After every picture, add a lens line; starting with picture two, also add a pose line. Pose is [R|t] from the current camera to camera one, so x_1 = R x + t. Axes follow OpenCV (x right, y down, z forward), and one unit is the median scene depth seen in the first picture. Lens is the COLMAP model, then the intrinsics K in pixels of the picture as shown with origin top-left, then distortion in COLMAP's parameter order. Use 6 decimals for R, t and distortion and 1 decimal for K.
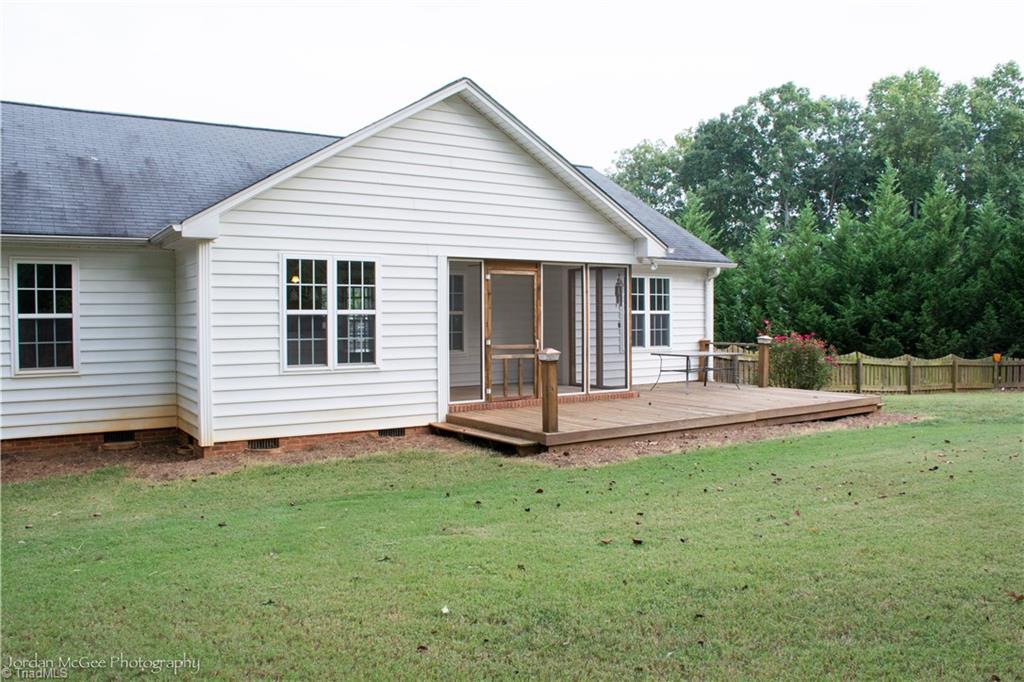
lens RADIAL K [[802.8, 0, 512.0], [0, 802.8, 341.0], [0, 0, 1]] dist [-0.100606, 0.000604]
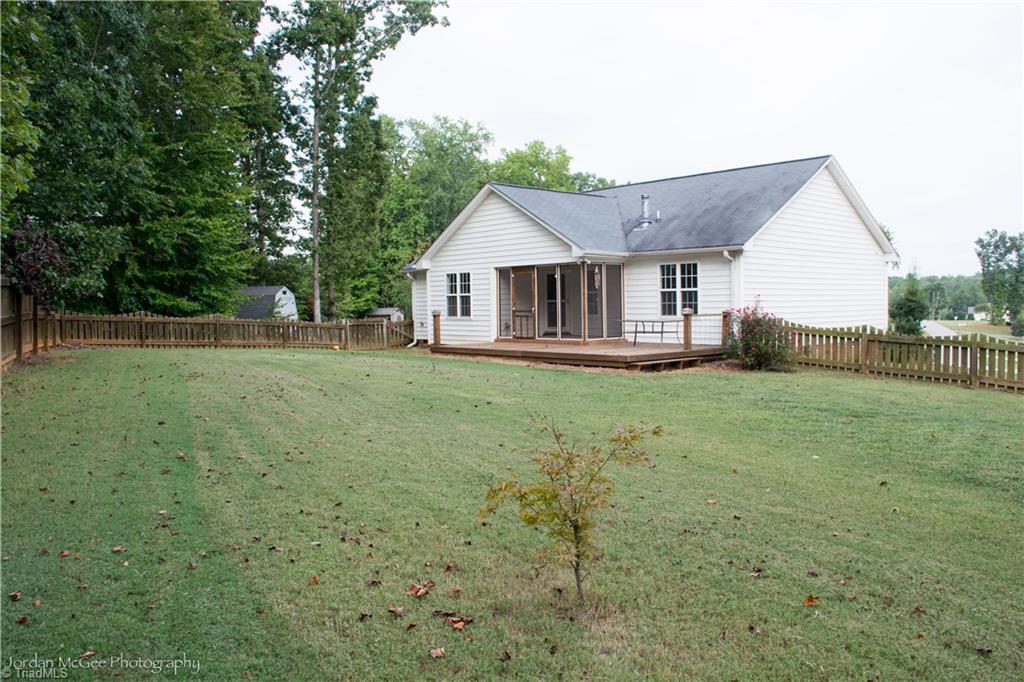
lens RADIAL K [[802.8, 0, 512.0], [0, 802.8, 341.0], [0, 0, 1]] dist [-0.100606, 0.000604]
pose [[0.142253, 0.078826, -0.986687, 1.453154], [0.006618, 0.996726, 0.080582, -0.059996], [0.989808, -0.017993, 0.141266, 0.539996]]
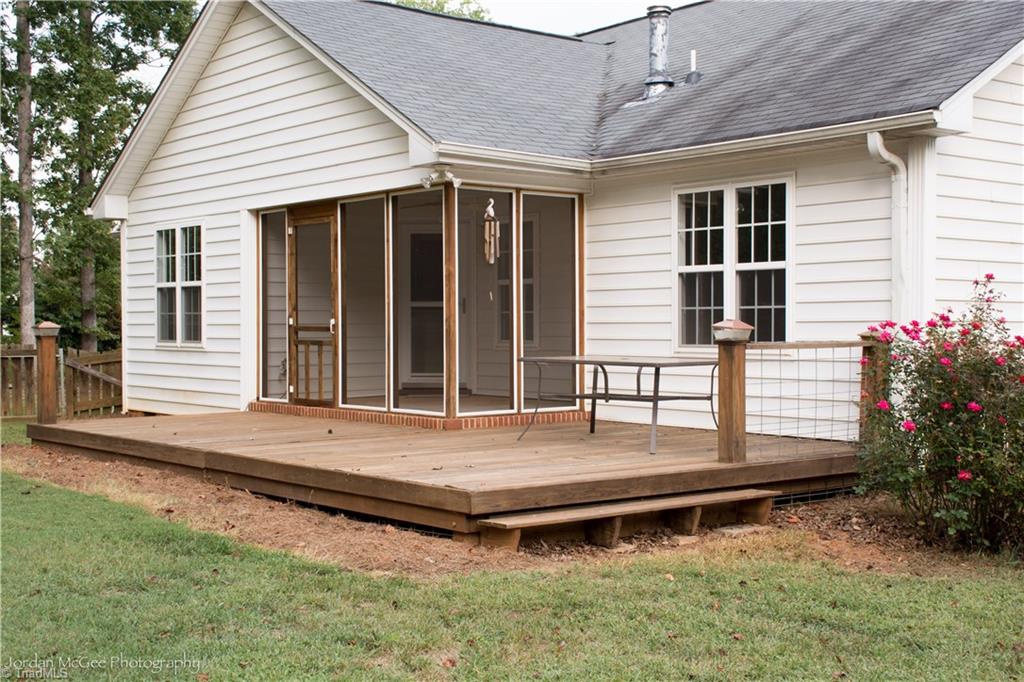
lens RADIAL K [[1305.0, 0, 512.0], [0, 1305.0, 341.0], [0, 0, 1]] dist [0.169785, 0.025781]
pose [[0.100239, 0.045952, -0.993902, 0.877265], [-0.005490, 0.998943, 0.045631, -0.027780], [0.994948, 0.000883, 0.100385, 0.813287]]
